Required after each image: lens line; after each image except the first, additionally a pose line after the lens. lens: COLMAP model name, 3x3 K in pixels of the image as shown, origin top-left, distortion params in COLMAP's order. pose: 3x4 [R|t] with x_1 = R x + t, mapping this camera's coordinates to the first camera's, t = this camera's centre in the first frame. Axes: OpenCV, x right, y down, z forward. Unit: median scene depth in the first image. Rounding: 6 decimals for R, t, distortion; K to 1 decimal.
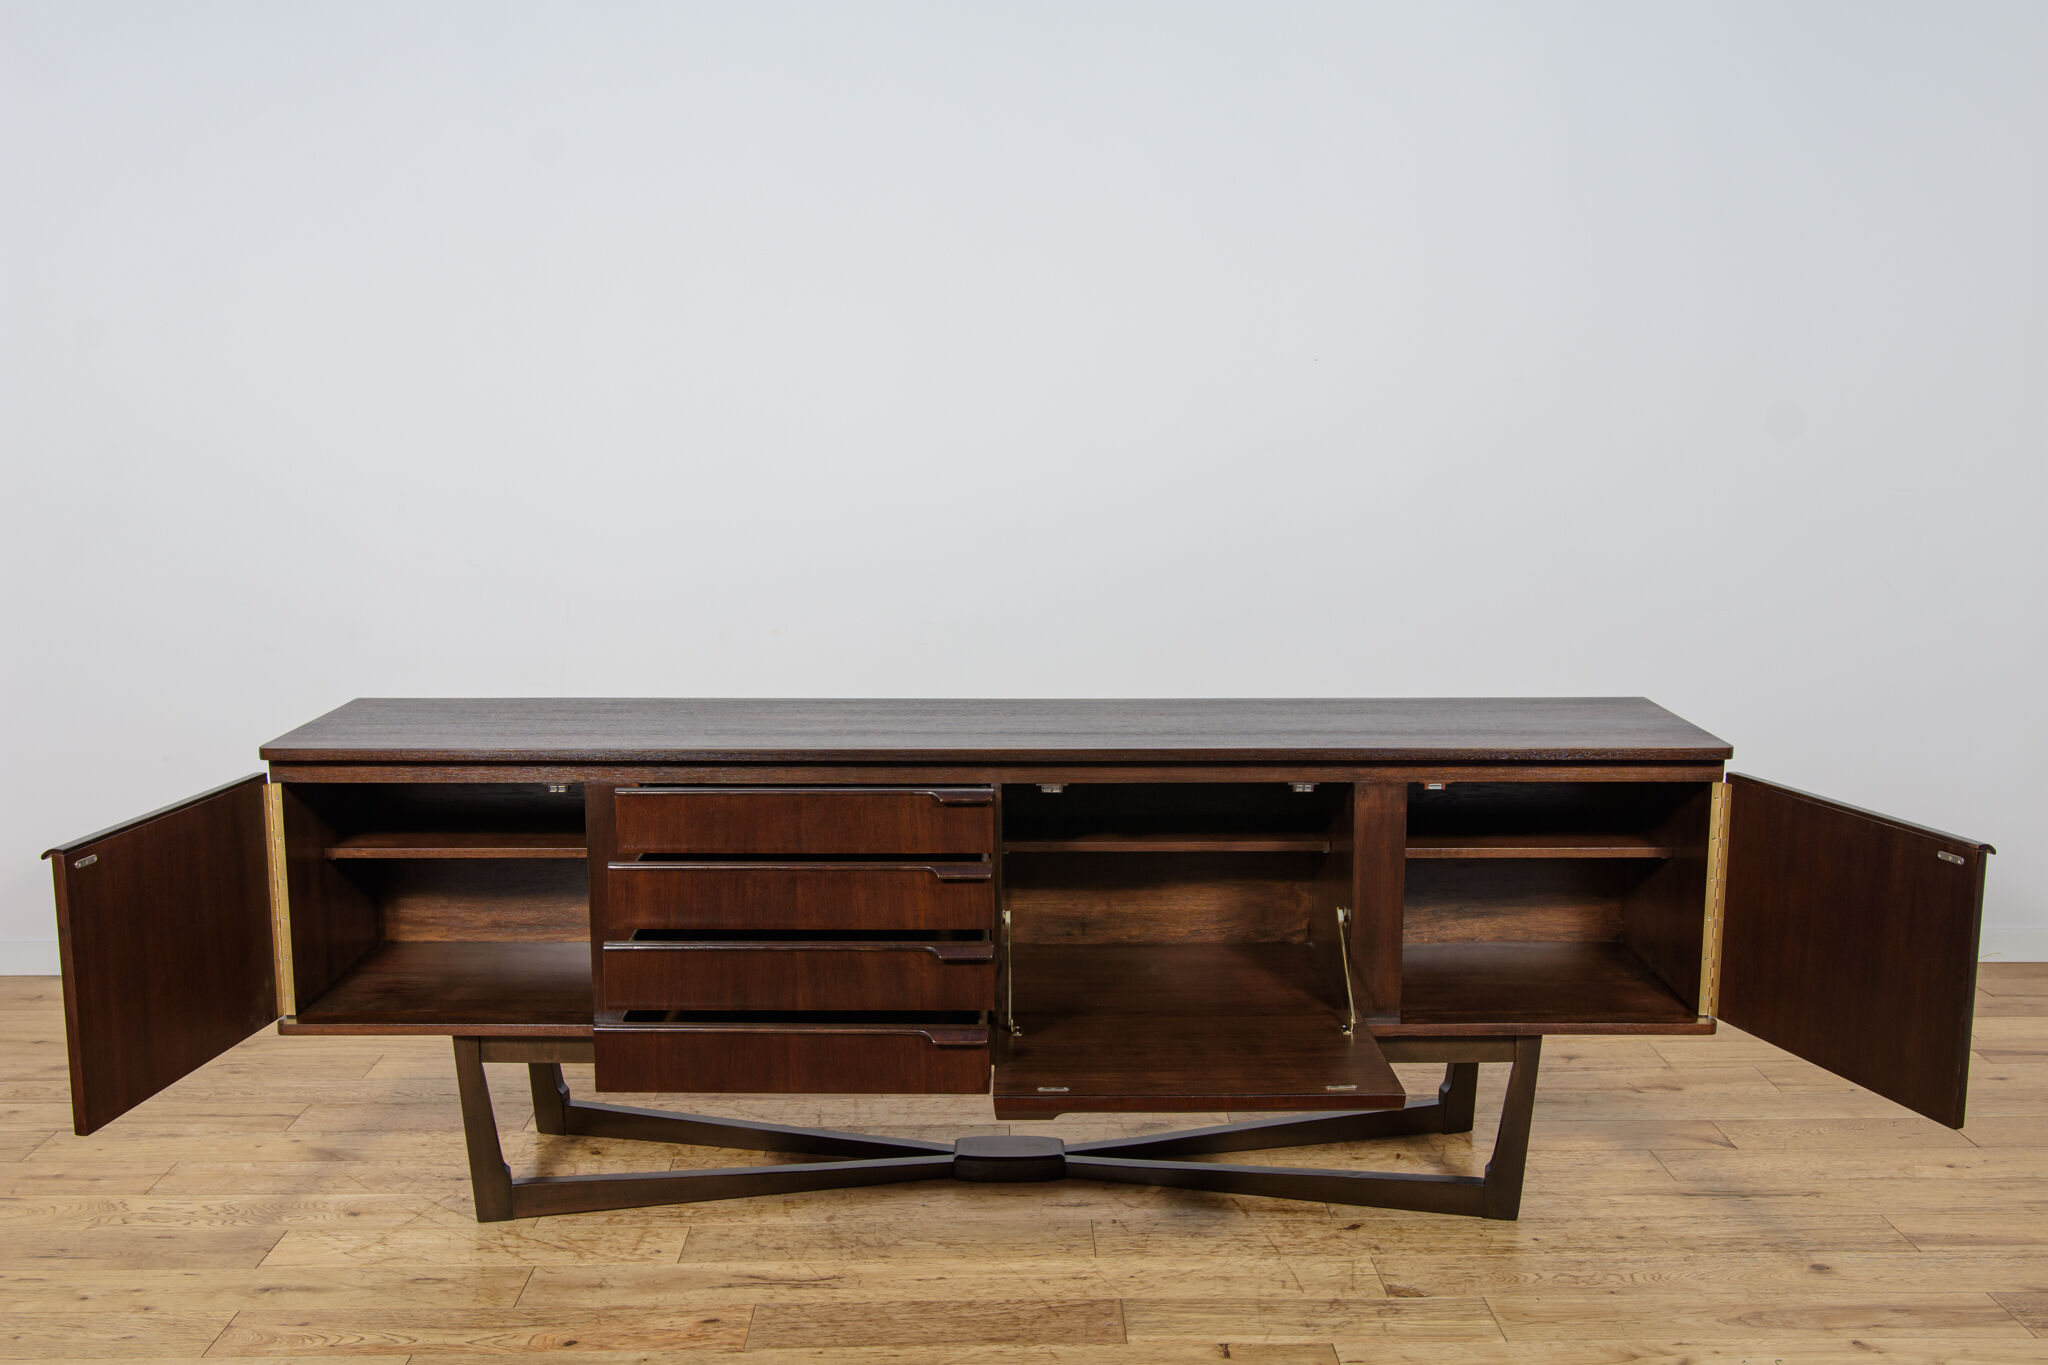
lens RADIAL K [[1897.9, 0, 1026.7], [0, 1897.9, 703.8], [0, 0, 1]] dist [-0.028542, 0.076736]
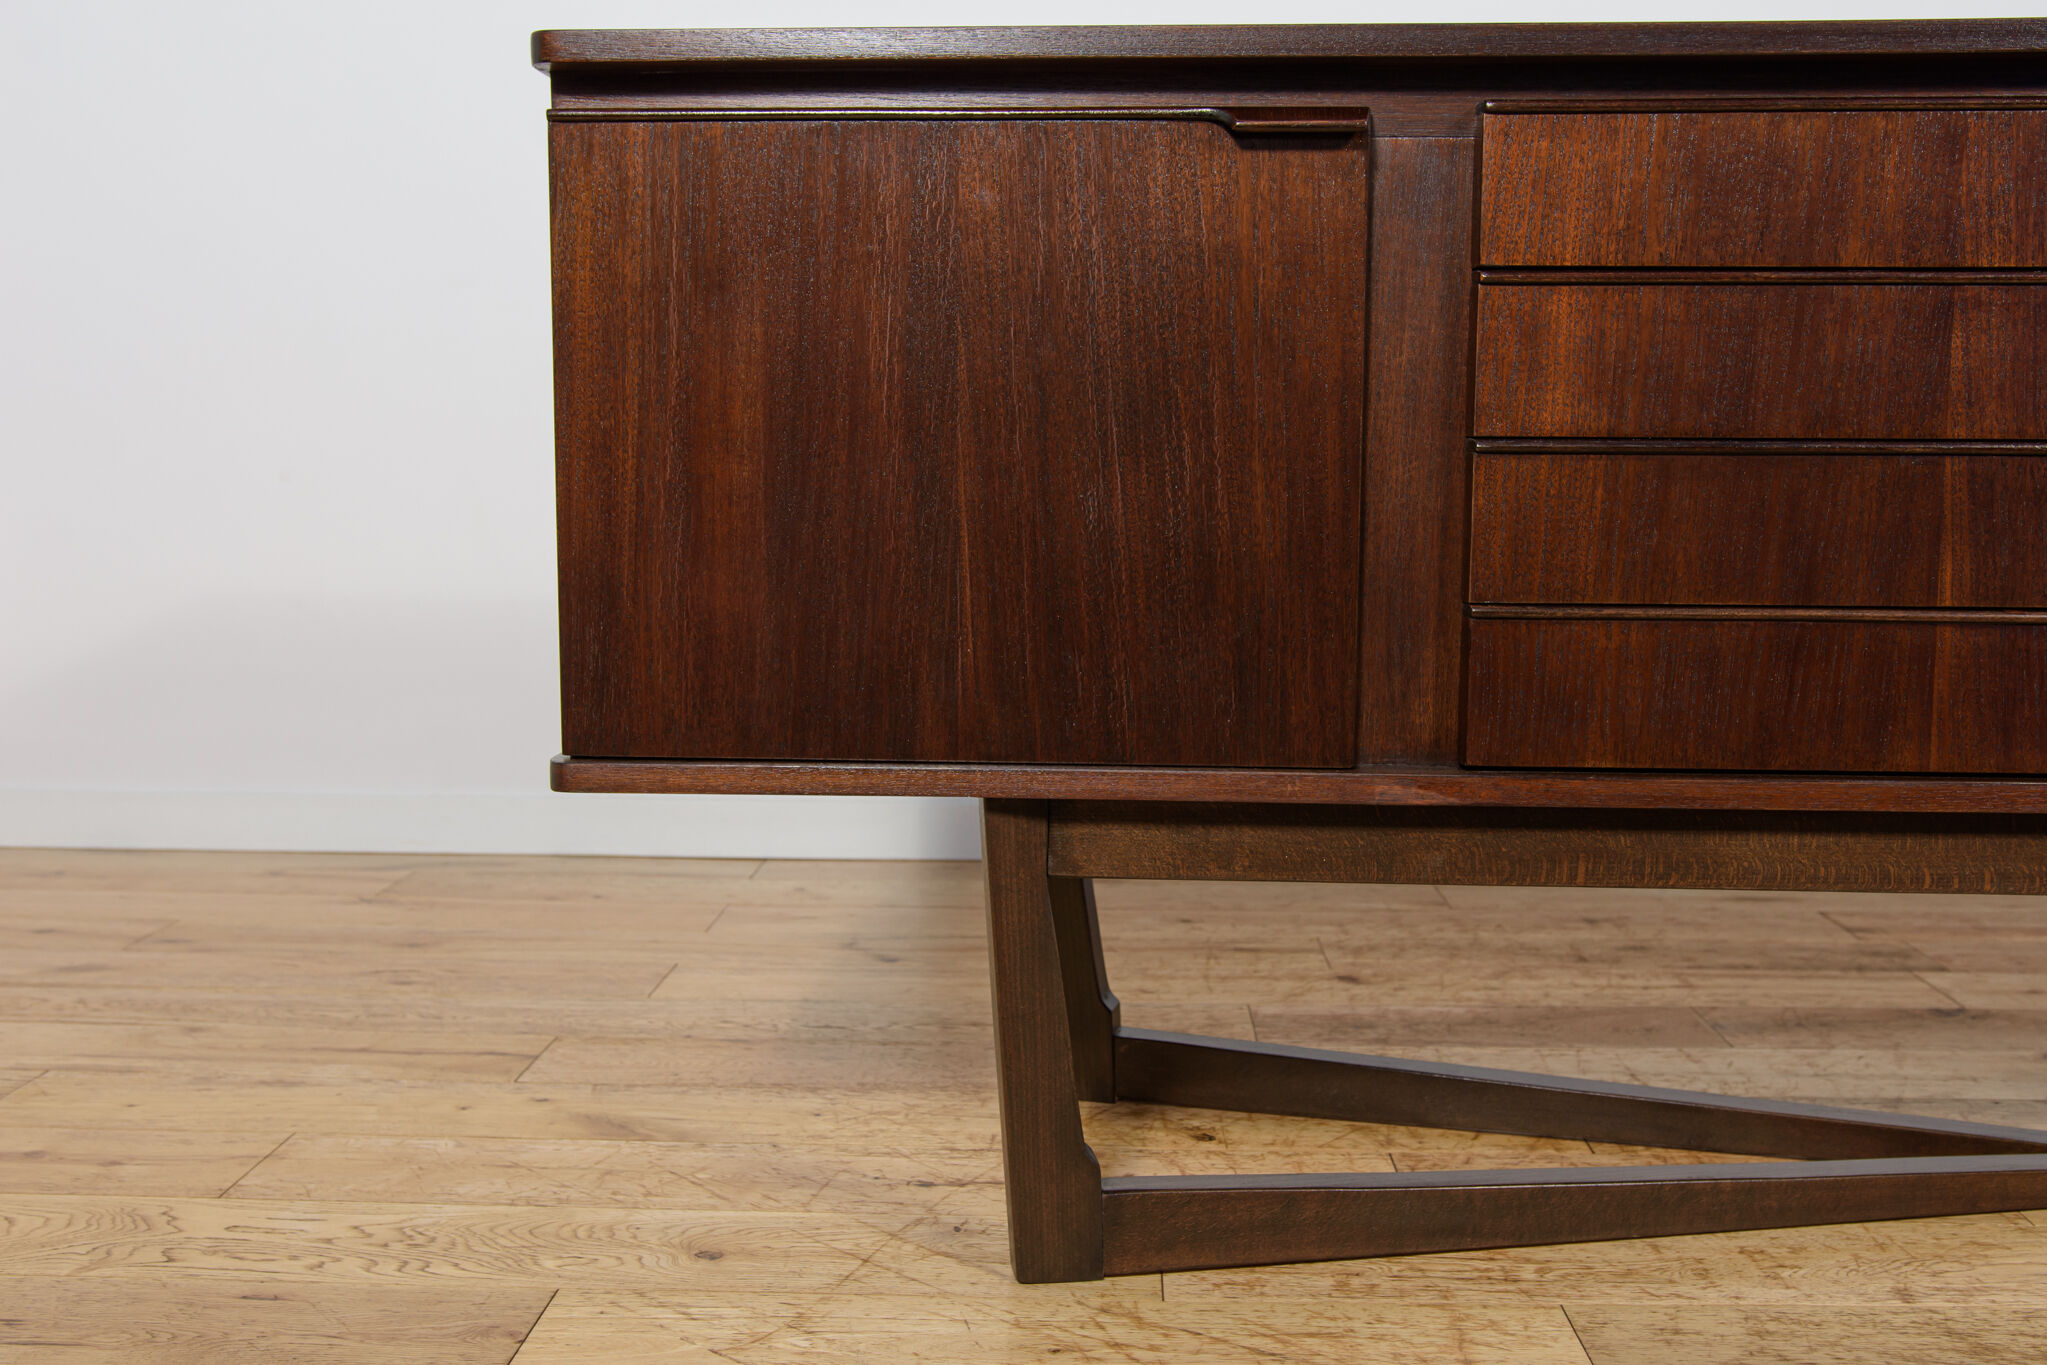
lens RADIAL K [[2011.6, 0, 1059.2], [0, 2011.6, 684.9], [0, 0, 1]] dist [-0.039146, 0.093391]
pose [[0.998447, 0.010059, -0.054789, -0.267443], [-0.012206, 0.999165, -0.038983, 0.168346], [0.054351, 0.039591, 0.997737, 0.587060]]
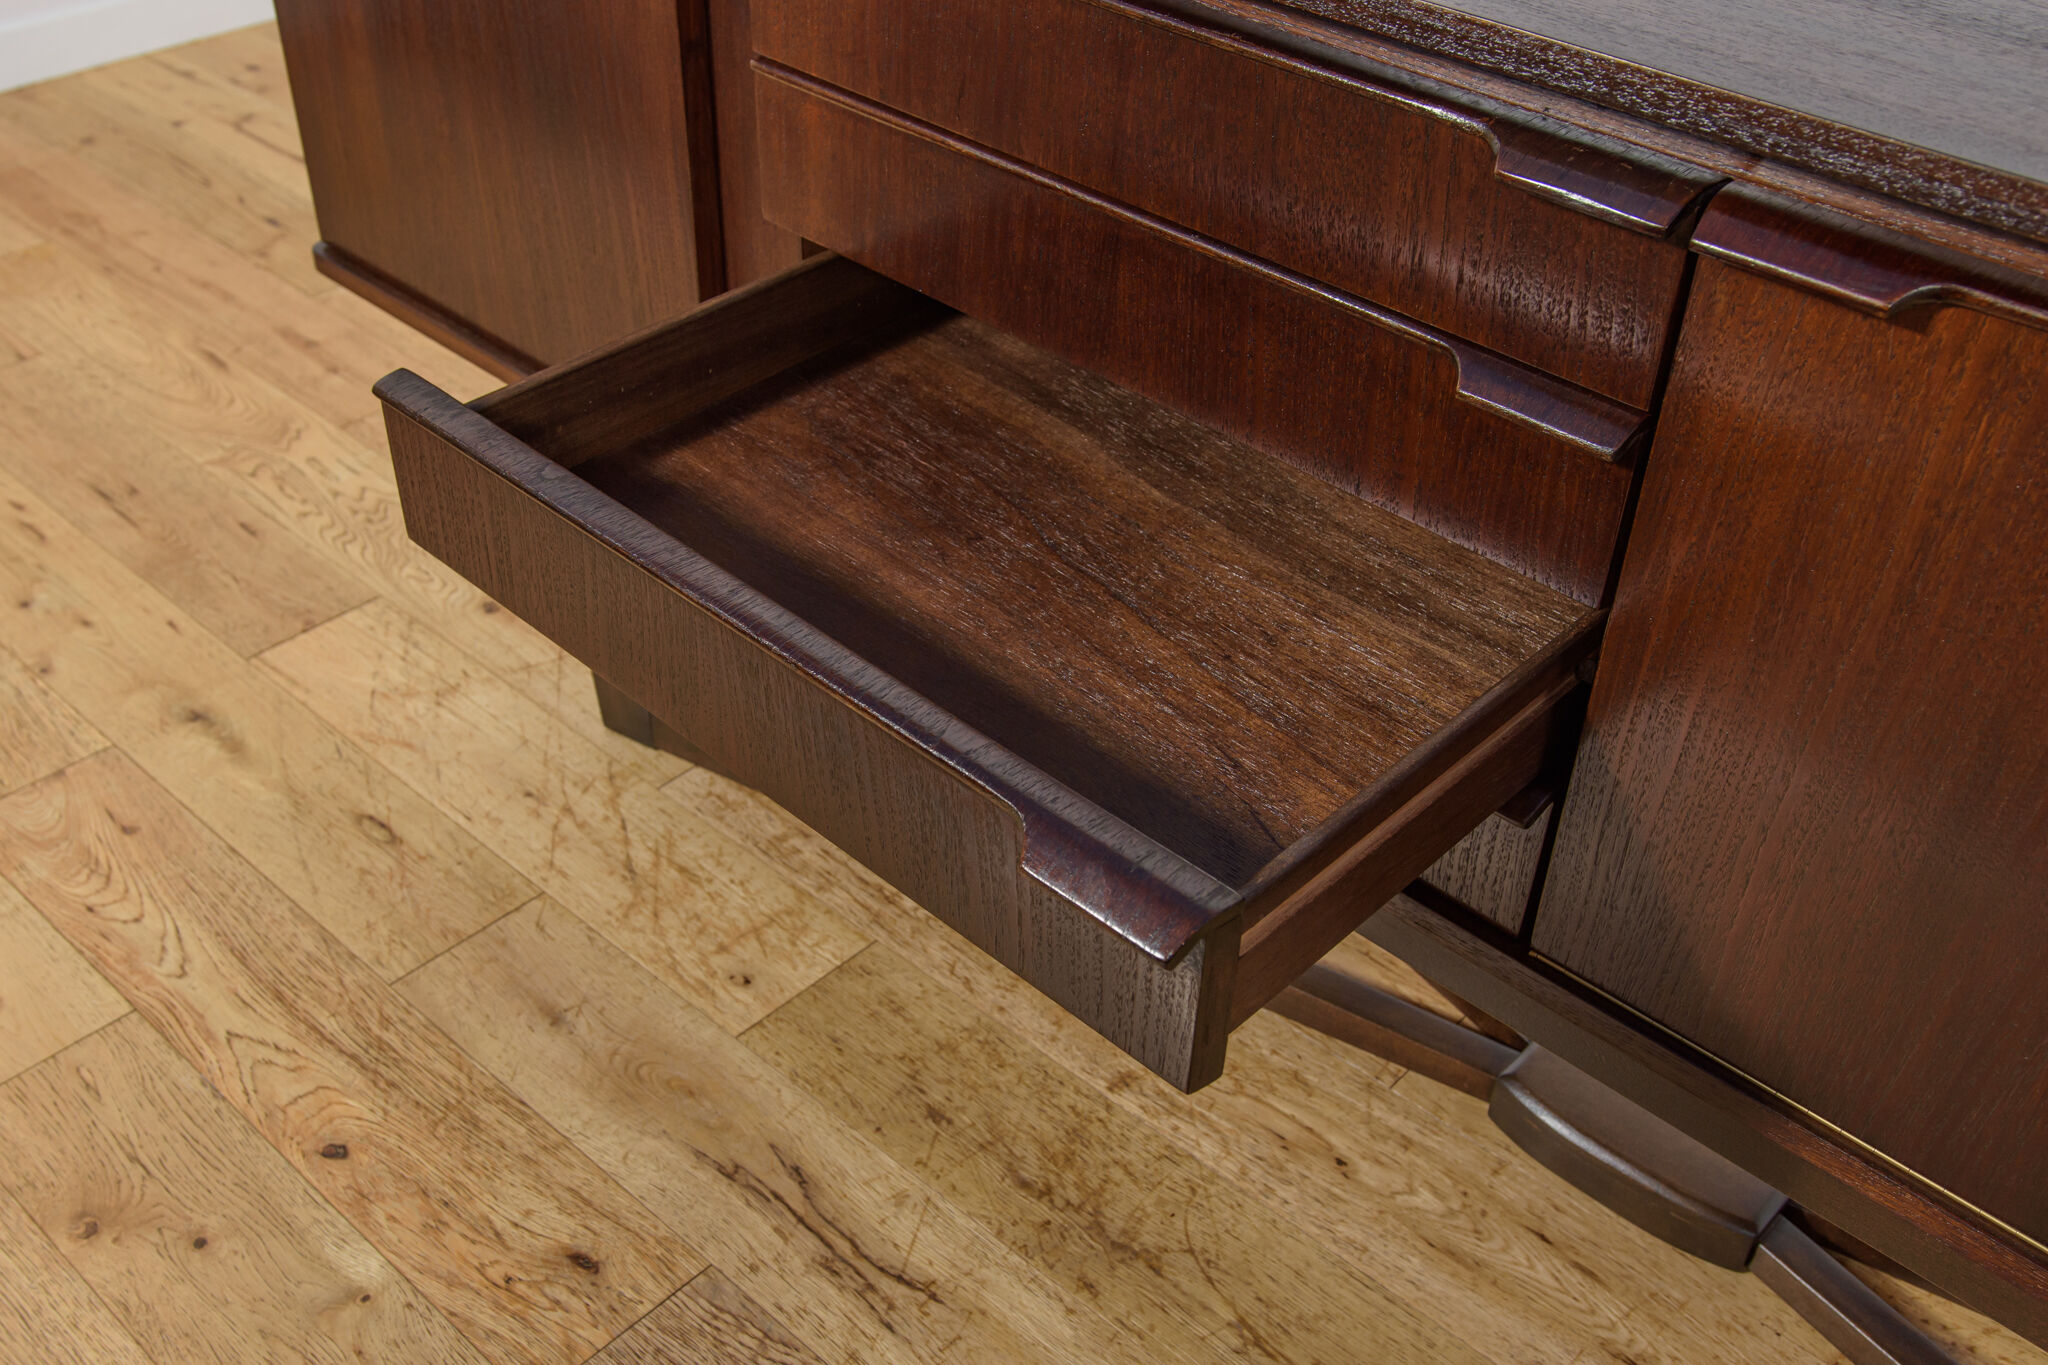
lens RADIAL K [[2033.0, 0, 969.2], [0, 2033.0, 732.8], [0, 0, 1]] dist [-0.031009, 0.004459]
pose [[0.711942, 0.442873, -0.544980, 0.087845], [-0.126024, 0.844038, 0.521266, -0.027798], [0.690838, -0.302431, 0.656718, 0.725916]]
